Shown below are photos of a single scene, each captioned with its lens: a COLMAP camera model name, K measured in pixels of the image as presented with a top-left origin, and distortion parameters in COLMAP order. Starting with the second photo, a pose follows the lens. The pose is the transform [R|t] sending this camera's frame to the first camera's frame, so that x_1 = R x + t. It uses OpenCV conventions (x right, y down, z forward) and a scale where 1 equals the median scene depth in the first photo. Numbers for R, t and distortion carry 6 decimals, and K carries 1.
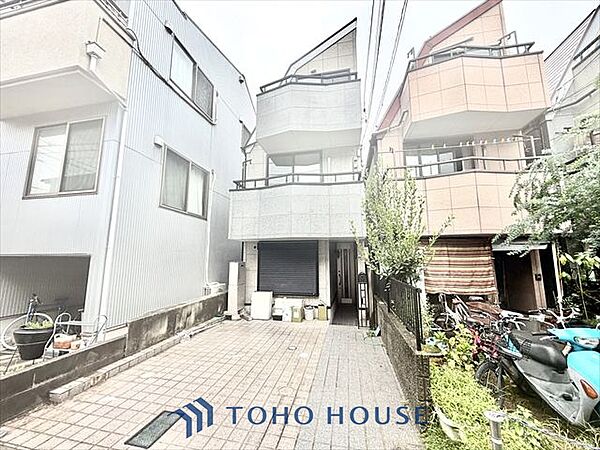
lens RADIAL K [[238.8, 0, 300.2], [0, 238.8, 224.8], [0, 0, 1]] dist [0.000349, -0.000374]
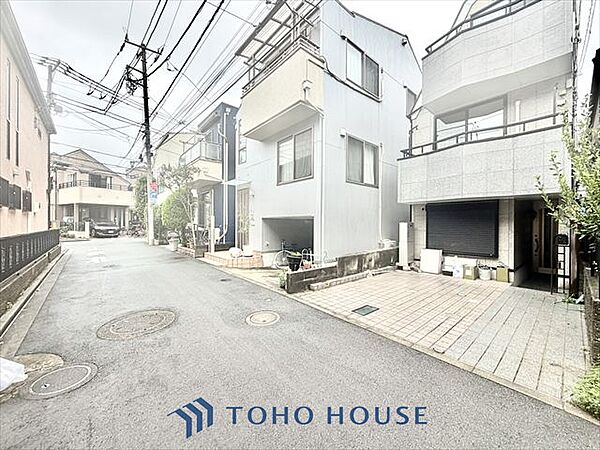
lens RADIAL K [[238.8, 0, 298.7], [0, 238.8, 225.7], [0, 0, 1]] dist [0.000349, -0.000374]
pose [[0.789549, 0.009190, -0.613619, 0.037573], [0.082195, 0.989295, 0.120577, -0.011457], [0.608158, -0.145638, 0.780342, -0.244268]]
